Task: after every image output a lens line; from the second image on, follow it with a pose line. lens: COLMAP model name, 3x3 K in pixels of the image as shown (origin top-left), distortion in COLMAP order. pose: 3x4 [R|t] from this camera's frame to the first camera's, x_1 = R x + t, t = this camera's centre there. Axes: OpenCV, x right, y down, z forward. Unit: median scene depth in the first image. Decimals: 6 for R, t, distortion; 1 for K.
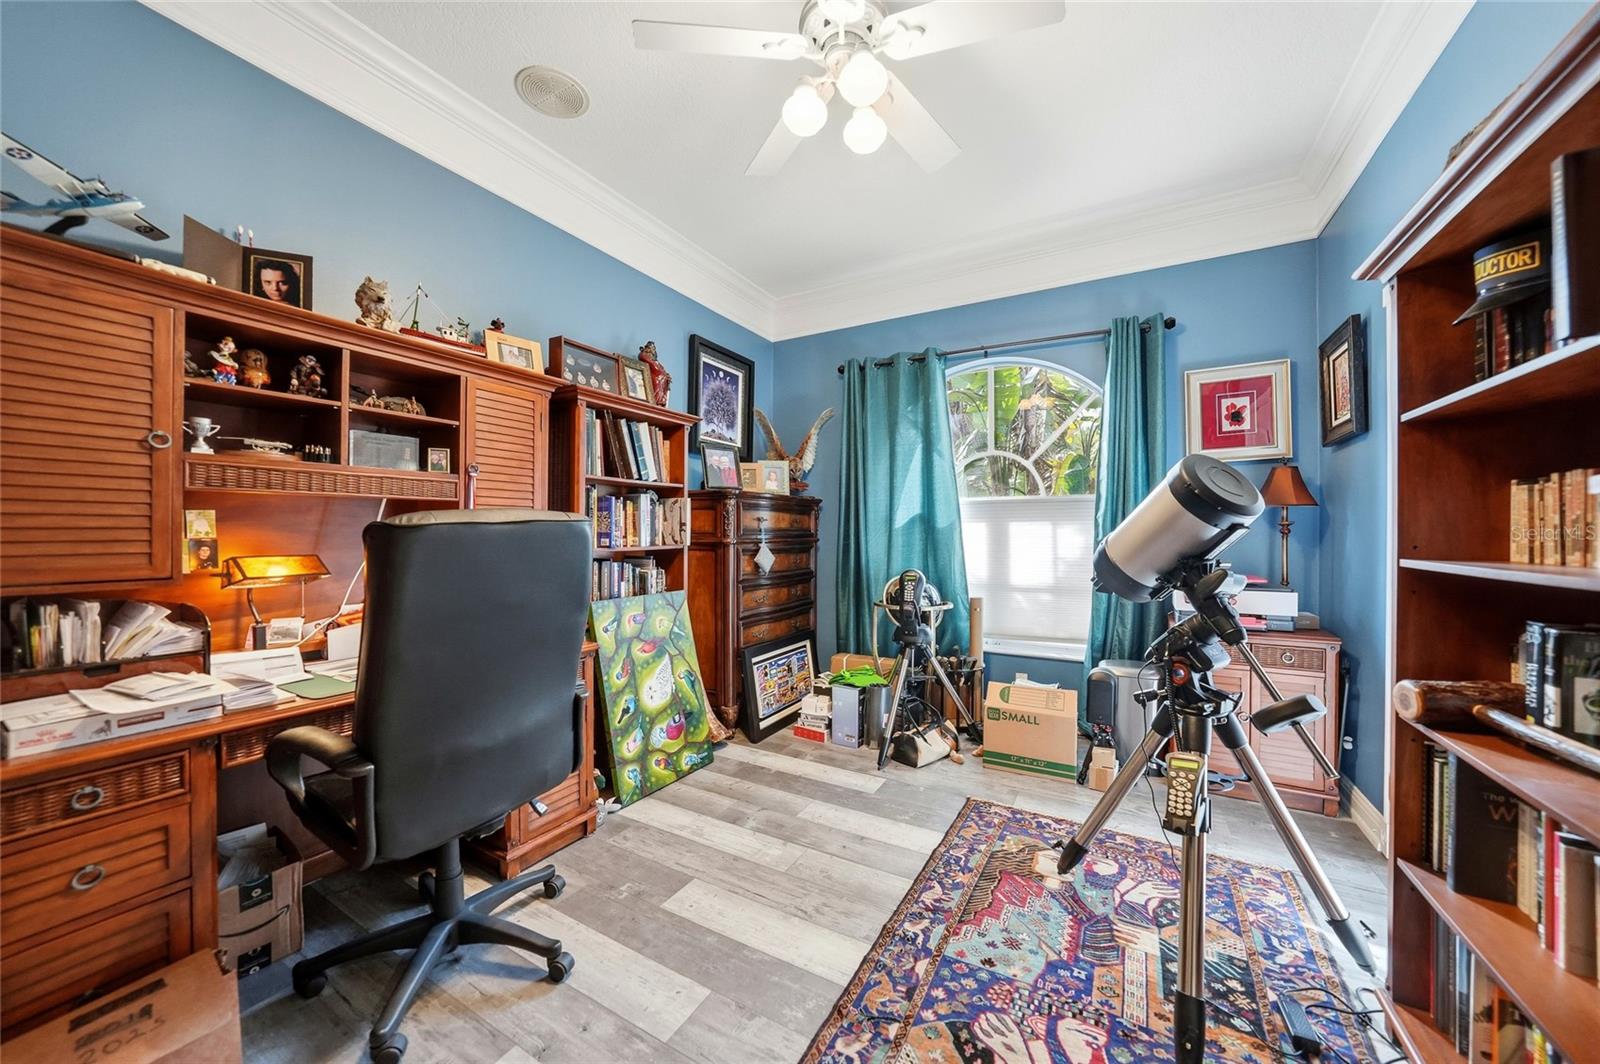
lens RADIAL K [[562.0, 0, 800.6], [0, 562.0, 532.0], [0, 0, 1]] dist [-0.000687, 0.000114]
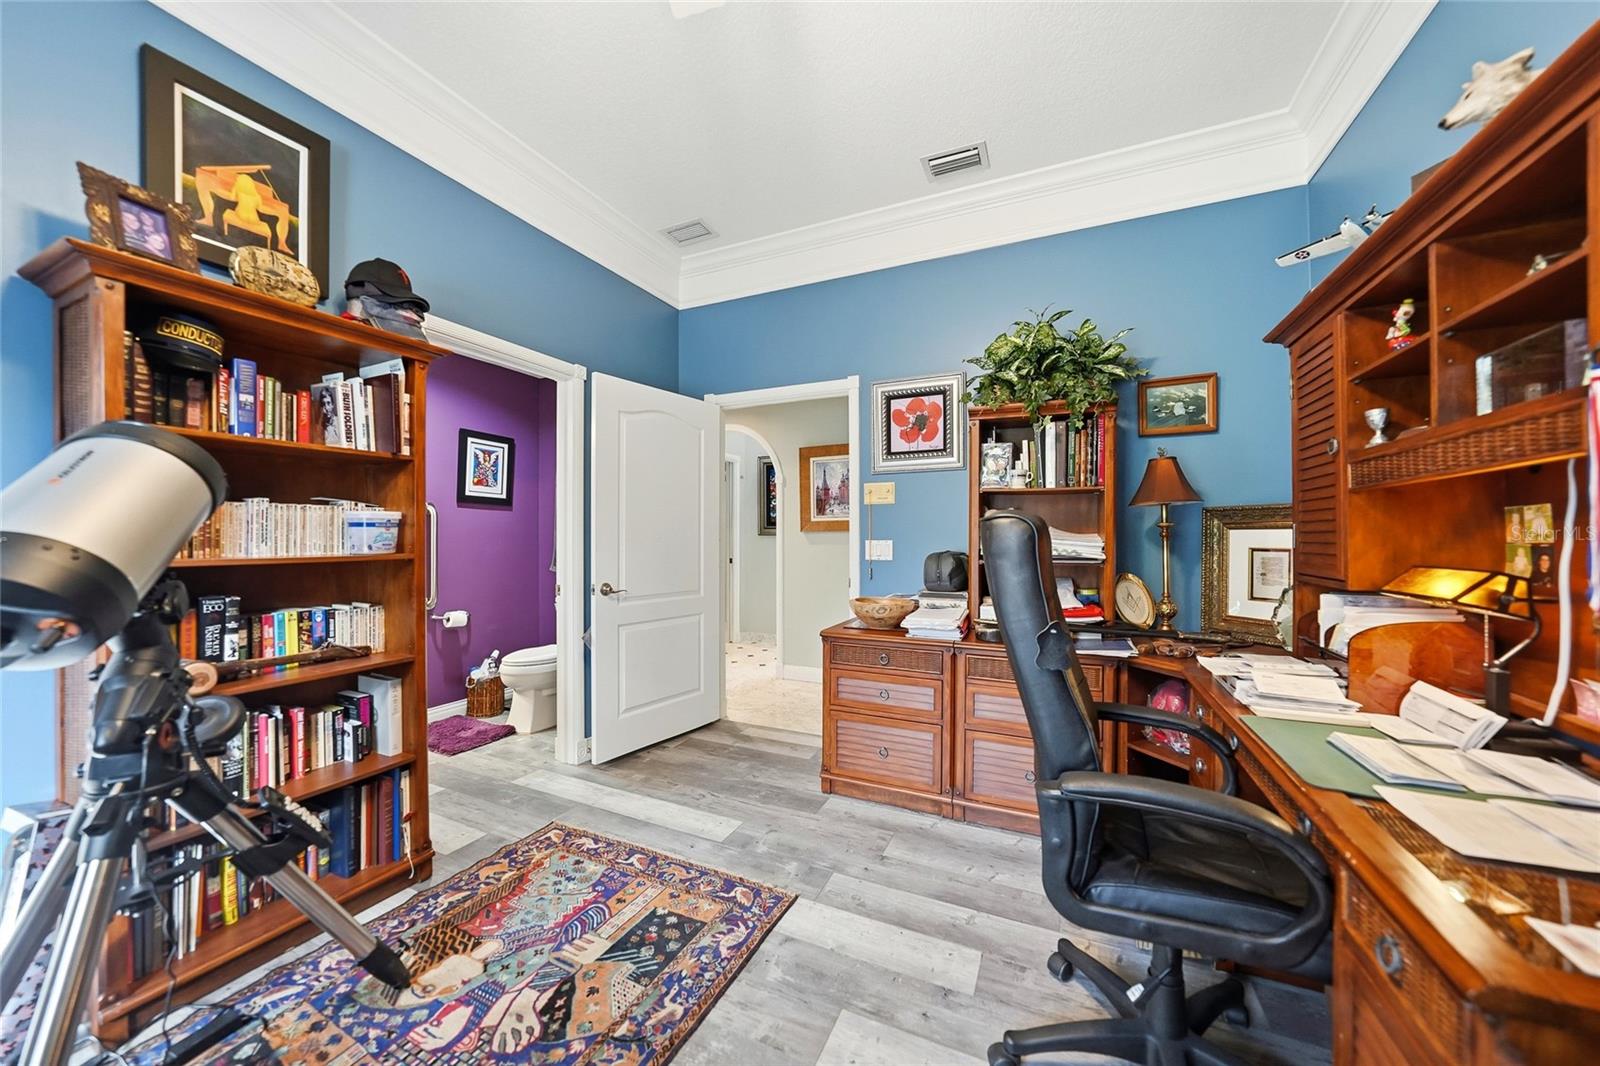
lens RADIAL K [[562.0, 0, 799.0], [0, 562.0, 534.9], [0, 0, 1]] dist [-0.000687, 0.000114]
pose [[-0.996178, 0.001040, -0.087338, -0.063939], [0.000856, 0.999997, 0.002135, -0.002588], [0.087340, 0.002052, -0.996176, 2.026757]]
